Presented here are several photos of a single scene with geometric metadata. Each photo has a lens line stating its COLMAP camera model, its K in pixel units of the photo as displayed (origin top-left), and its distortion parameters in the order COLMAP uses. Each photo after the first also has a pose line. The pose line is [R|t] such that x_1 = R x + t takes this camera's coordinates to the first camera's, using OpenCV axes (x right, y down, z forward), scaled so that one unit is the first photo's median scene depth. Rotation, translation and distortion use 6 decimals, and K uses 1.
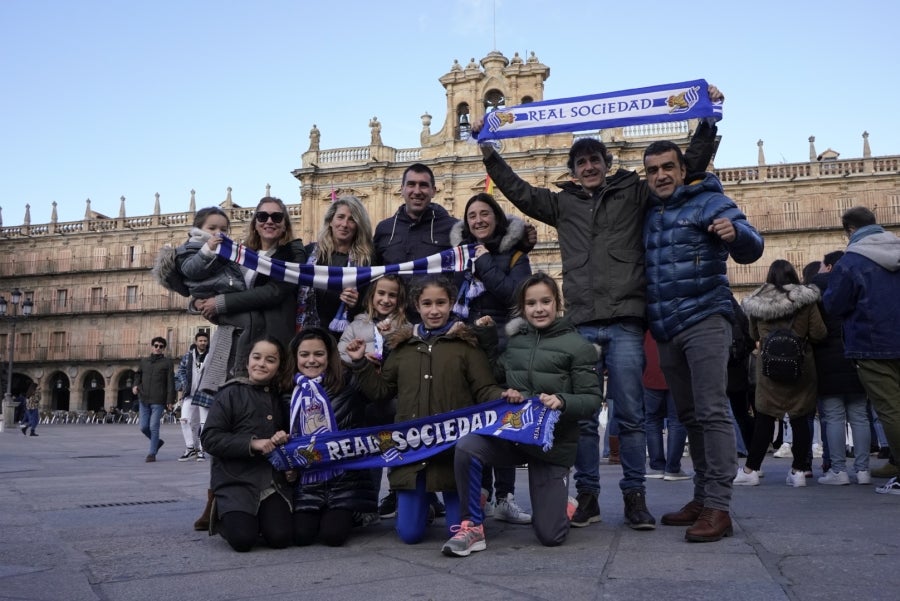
lens RADIAL K [[756.9, 0, 450.0], [0, 756.9, 300.5], [0, 0, 1]] dist [-0.010024, 0.006284]
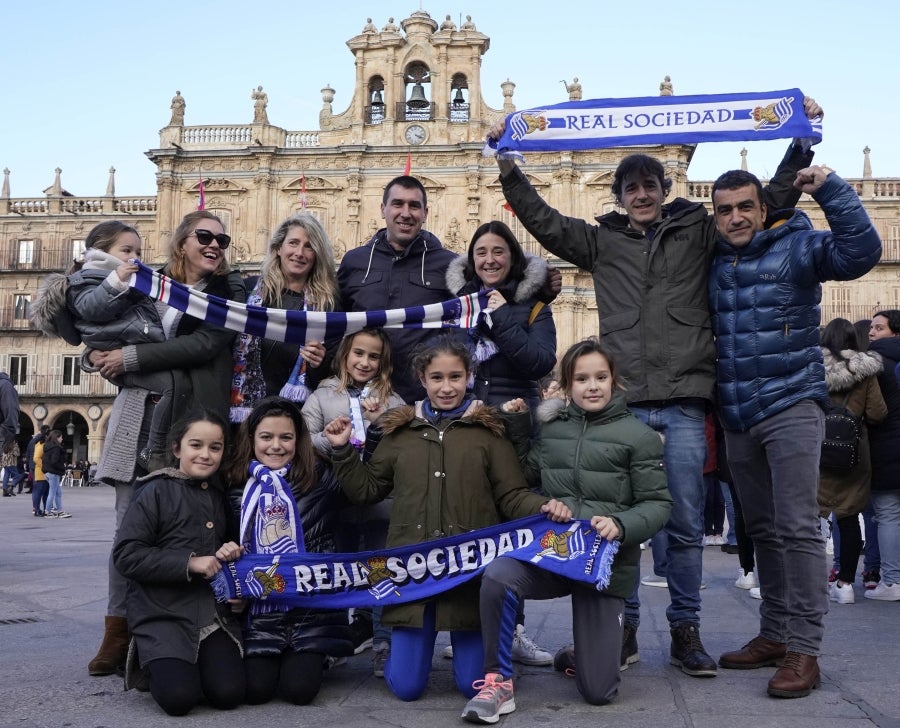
lens RADIAL K [[963.7, 0, 466.3], [0, 963.7, 376.8], [0, 0, 1]] dist [-0.004130, -0.021877]
pose [[0.991887, 0.033372, 0.122660, -0.103293], [-0.038891, 0.998323, 0.042879, -0.030967], [-0.121024, -0.047302, 0.991522, 0.064086]]
